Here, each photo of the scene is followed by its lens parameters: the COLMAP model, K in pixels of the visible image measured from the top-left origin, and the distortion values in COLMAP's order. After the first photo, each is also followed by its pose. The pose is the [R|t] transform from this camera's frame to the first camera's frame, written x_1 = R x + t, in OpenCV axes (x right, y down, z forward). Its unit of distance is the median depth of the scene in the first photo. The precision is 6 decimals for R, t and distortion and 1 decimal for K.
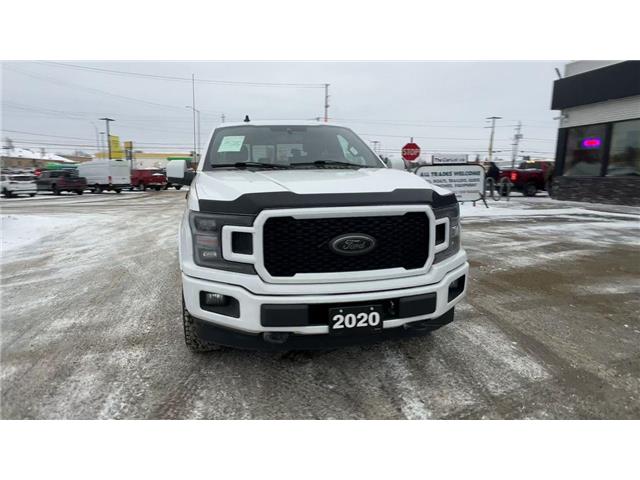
lens RADIAL K [[375.9, 0, 255.6], [0, 375.9, 237.8], [0, 0, 1]] dist [-0.001327, -0.001073]
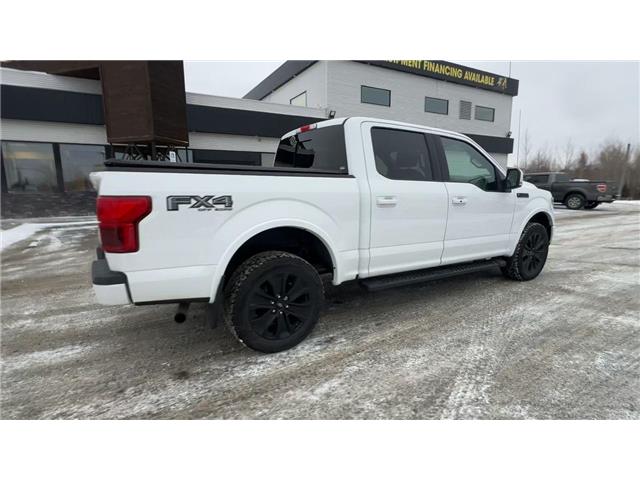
lens RADIAL K [[337.0, 0, 315.9], [0, 337.0, 243.5], [0, 0, 1]] dist [-0.000965, 0.000167]
pose [[-0.424261, -0.141557, 0.894407, -0.853592], [0.163044, 0.959623, 0.229218, -0.301722], [-0.890741, 0.243076, -0.384051, 1.867480]]
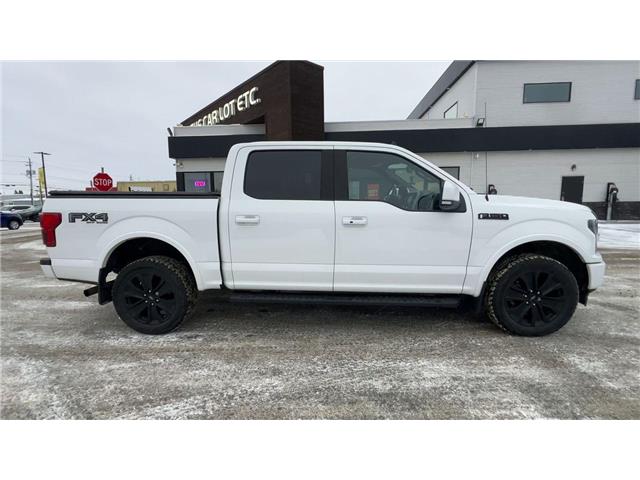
lens RADIAL K [[313.0, 0, 316.5], [0, 313.0, 241.5], [0, 0, 1]] dist [-0.001131, 0.000181]
pose [[0.157334, -0.121504, 0.980042, -0.943111], [0.178564, 0.979545, 0.092776, -0.180231], [-0.971268, 0.160404, 0.175812, 1.113630]]
